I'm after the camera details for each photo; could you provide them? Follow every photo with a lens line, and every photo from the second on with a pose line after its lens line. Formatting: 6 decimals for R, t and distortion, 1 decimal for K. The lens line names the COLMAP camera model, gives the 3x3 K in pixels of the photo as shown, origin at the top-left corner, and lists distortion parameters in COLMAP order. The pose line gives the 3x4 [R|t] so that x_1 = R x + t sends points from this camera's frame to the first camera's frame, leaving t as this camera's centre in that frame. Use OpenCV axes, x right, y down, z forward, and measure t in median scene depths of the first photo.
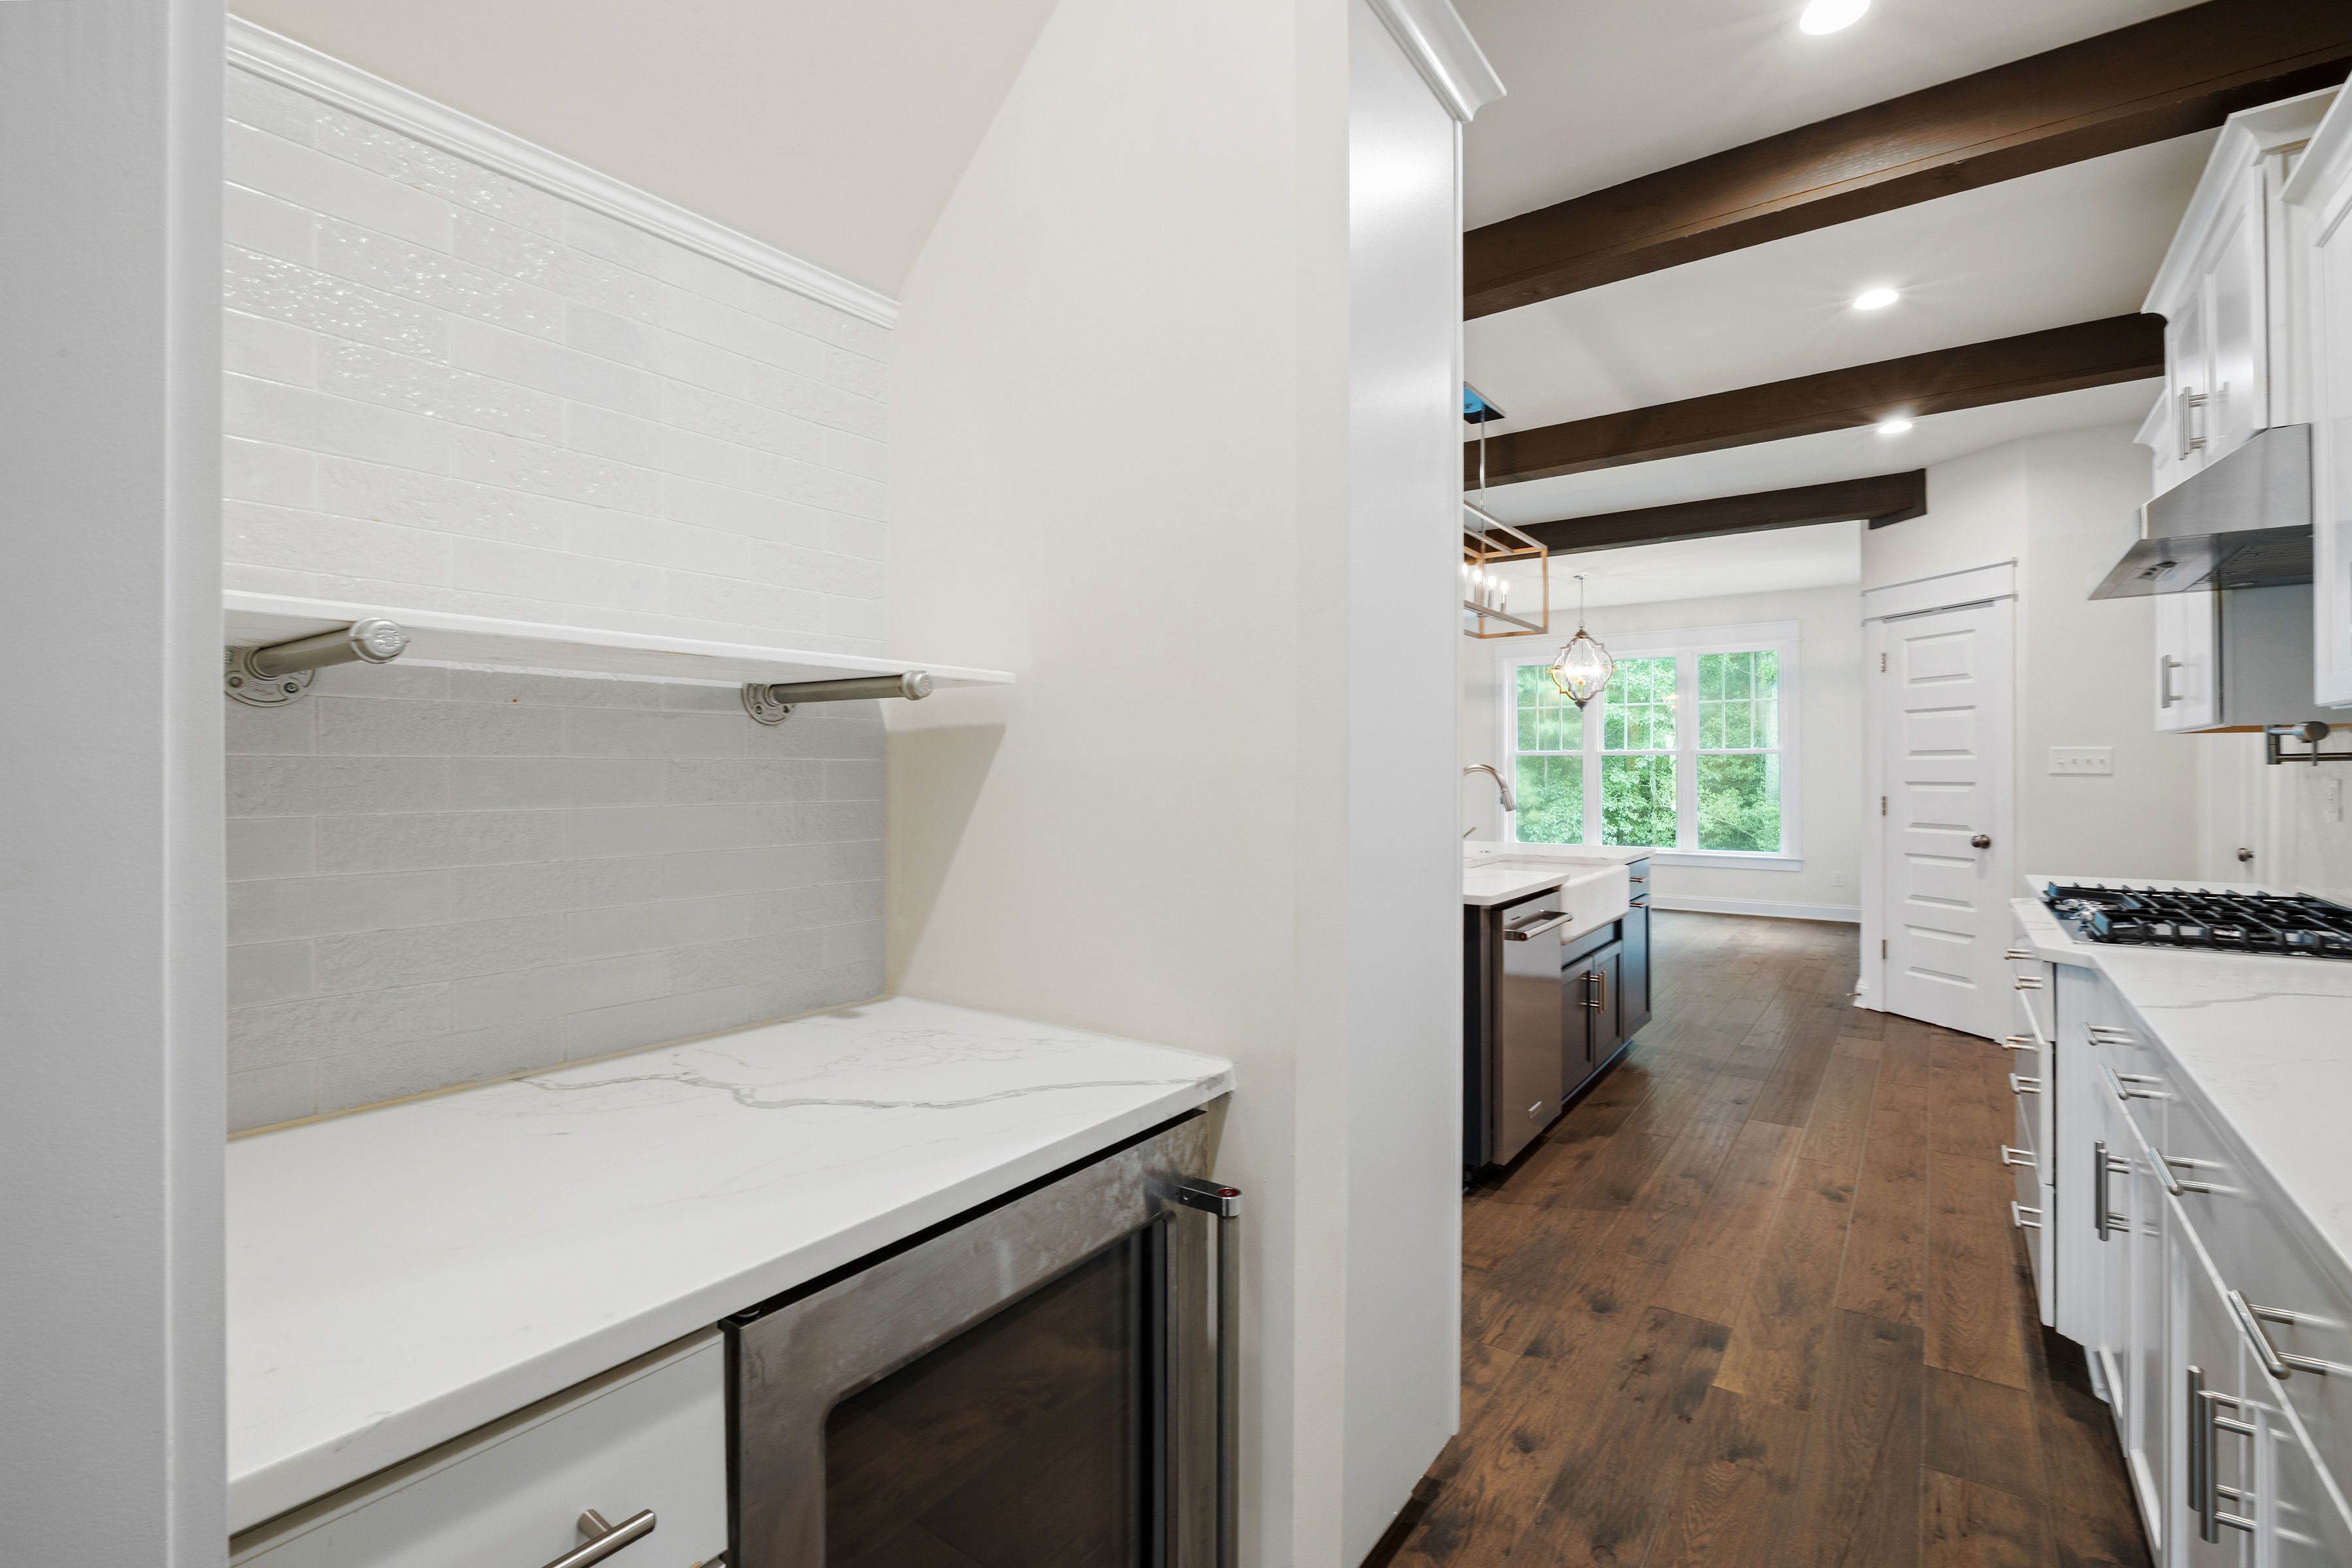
lens RADIAL K [[1063.0, 0, 1161.8], [0, 1063.0, 769.6], [0, 0, 1]] dist [-0.010349, -0.000957]
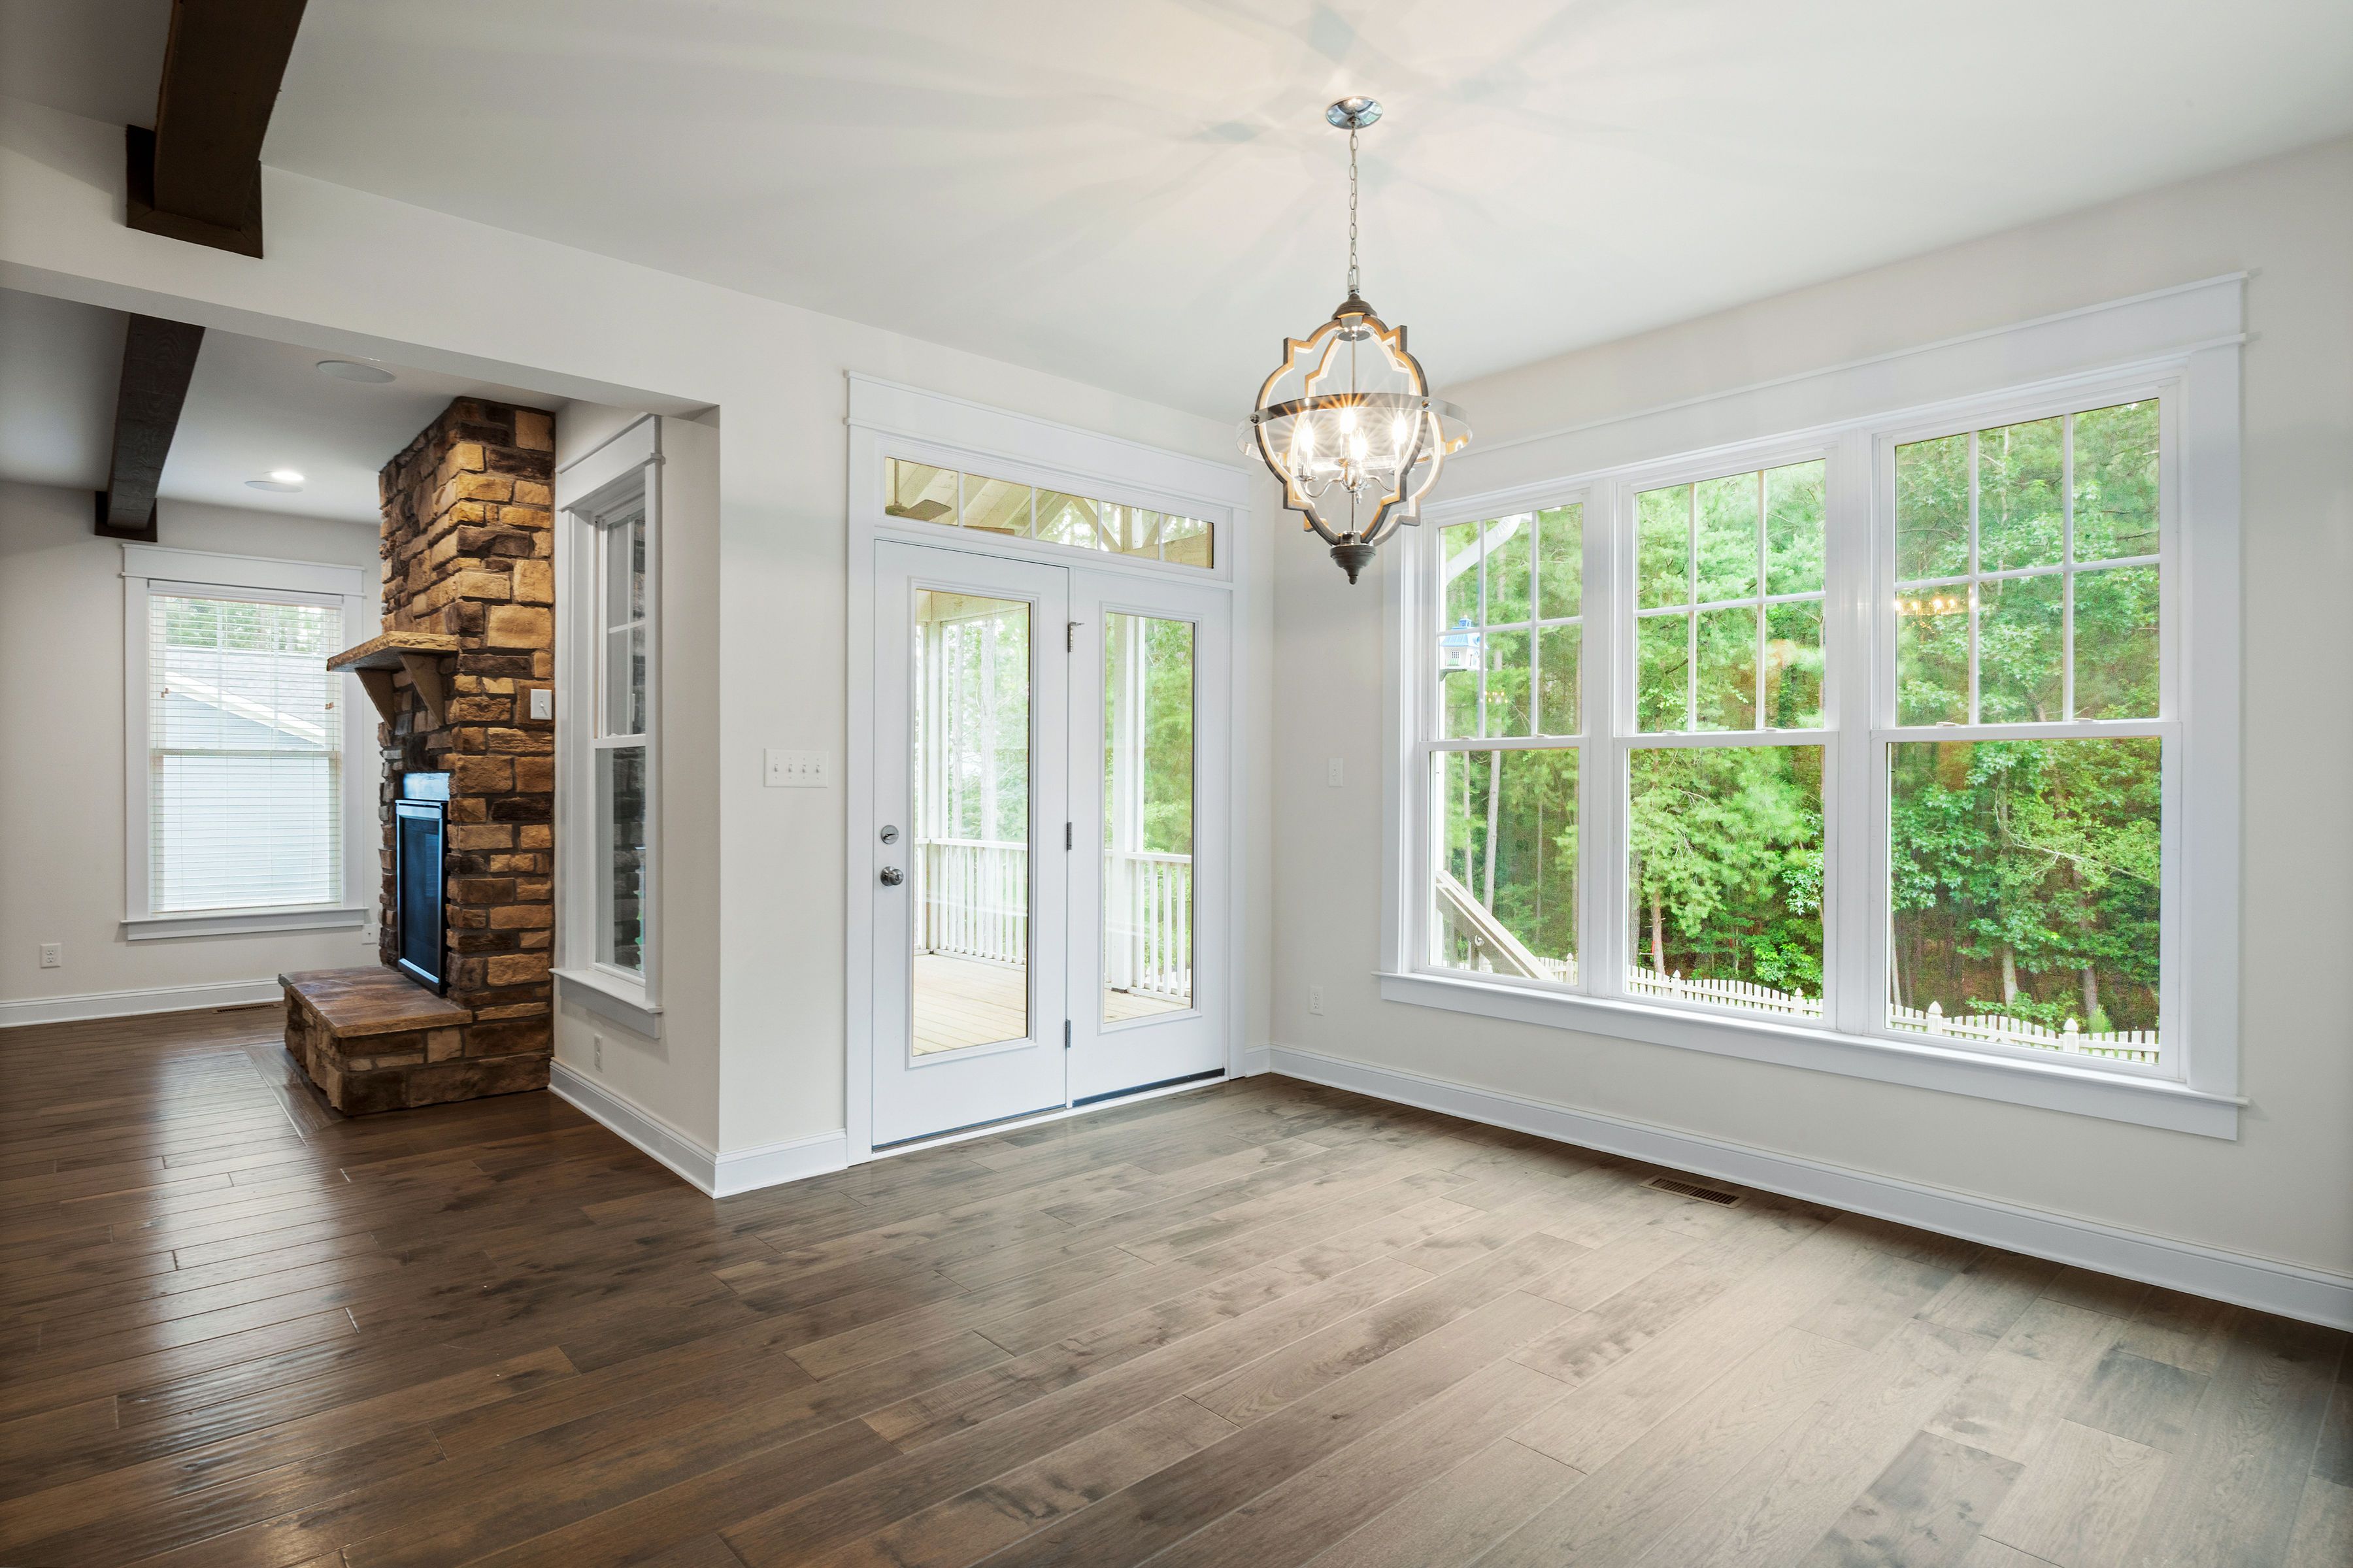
lens RADIAL K [[1212.6, 0, 1166.0], [0, 1212.6, 791.9], [0, 0, 1]] dist [-0.005905, 0.003894]
pose [[0.979729, 0.007768, -0.200178, 0.688356], [-0.006359, 0.999950, 0.007677, 0.000189], [0.200227, -0.006249, 0.979730, 1.116335]]
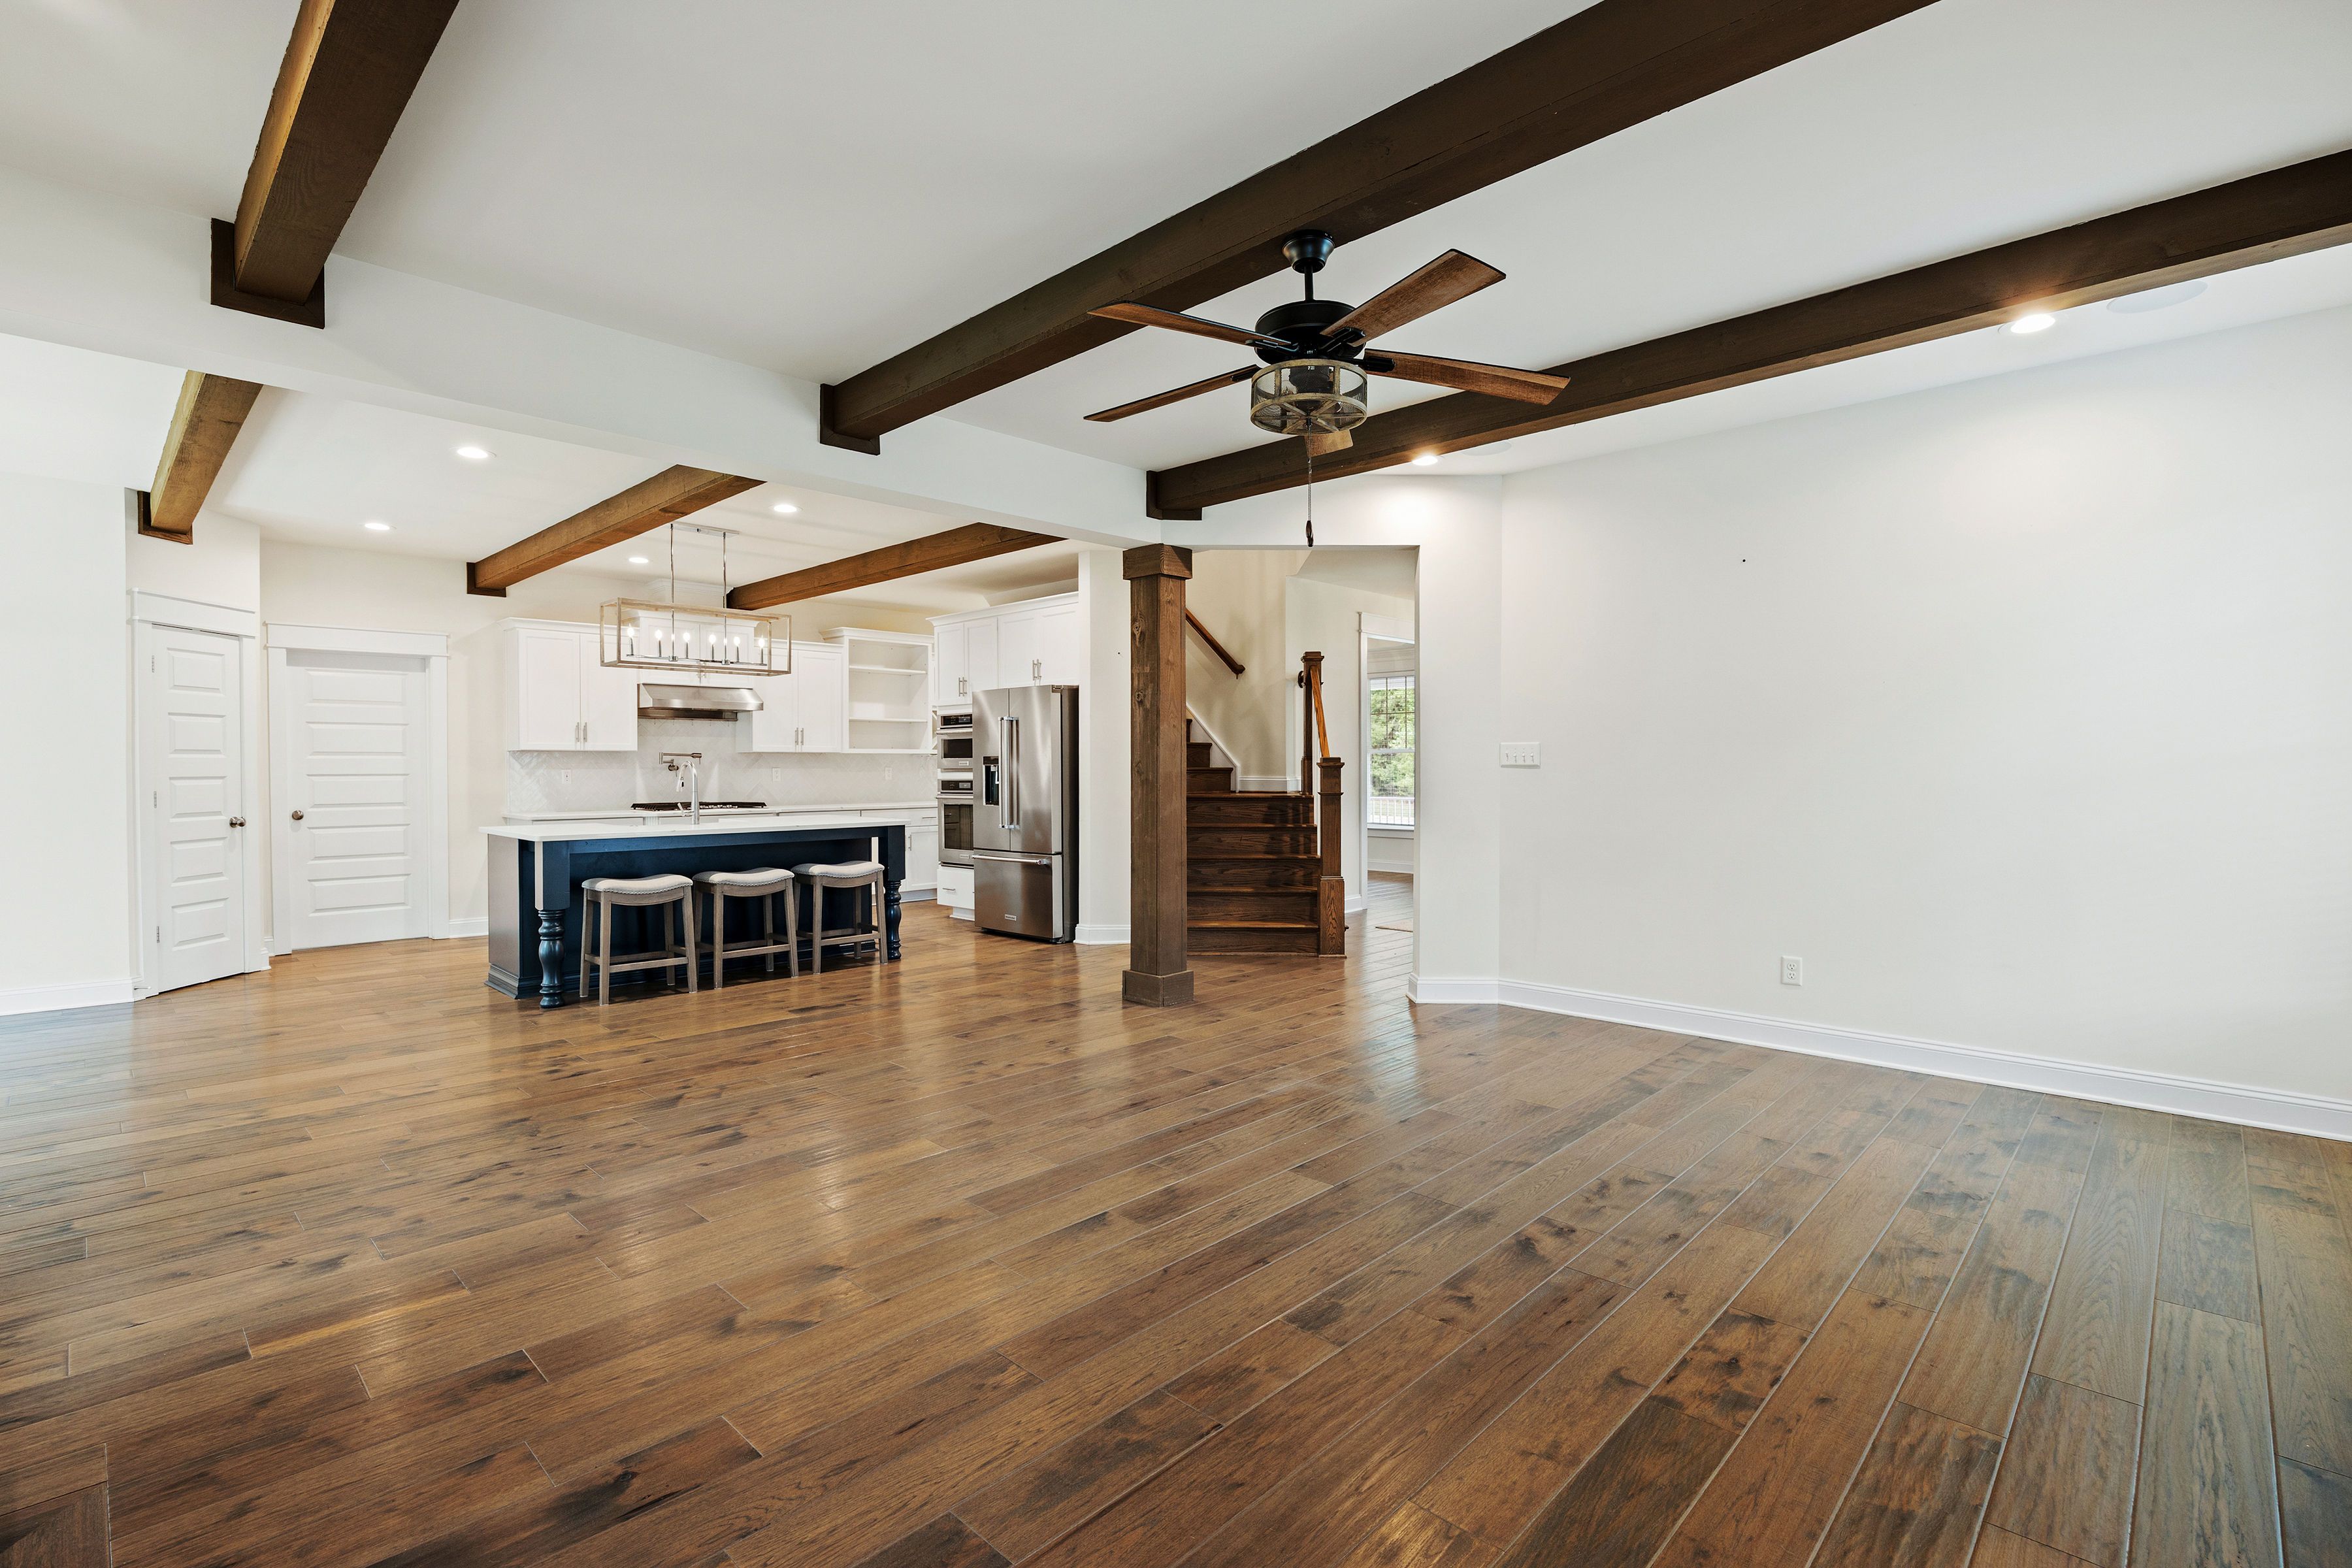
lens RADIAL K [[1063.0, 0, 1178.9], [0, 1063.0, 786.8], [0, 0, 1]] dist [-0.010349, -0.000957]
pose [[-0.992363, 0.000954, 0.123346, -0.533318], [0.003346, 0.999810, 0.019192, 0.004741], [-0.123304, 0.019458, -0.992178, 2.171455]]
